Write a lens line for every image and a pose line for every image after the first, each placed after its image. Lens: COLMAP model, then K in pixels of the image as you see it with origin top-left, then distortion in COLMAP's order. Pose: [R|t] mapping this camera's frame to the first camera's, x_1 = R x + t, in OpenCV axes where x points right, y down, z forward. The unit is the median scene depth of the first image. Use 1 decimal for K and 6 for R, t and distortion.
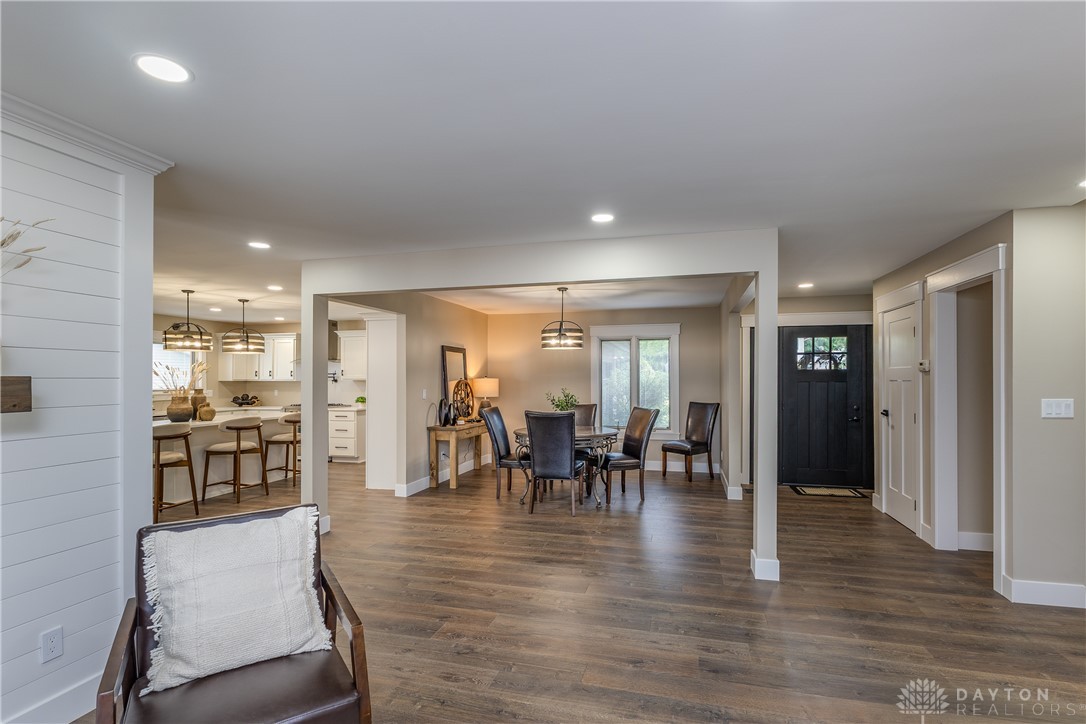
lens RADIAL K [[477.5, 0, 532.0], [0, 477.5, 381.7], [0, 0, 1]] dist [0.007791, -0.002431]
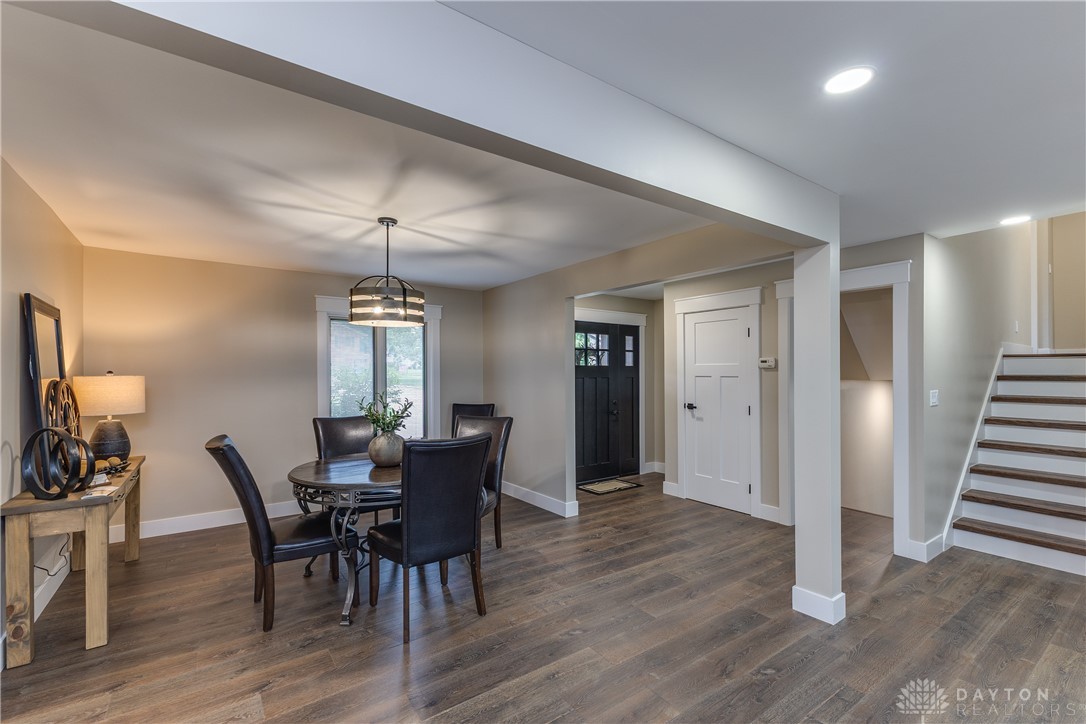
lens RADIAL K [[477.5, 0, 536.5], [0, 477.5, 368.5], [0, 0, 1]] dist [0.007791, -0.002431]
pose [[0.633477, 0.007728, 0.773723, -0.227321], [0.007295, 0.999846, -0.015959, -0.004006], [-0.773727, 0.015754, 0.633323, 0.413807]]
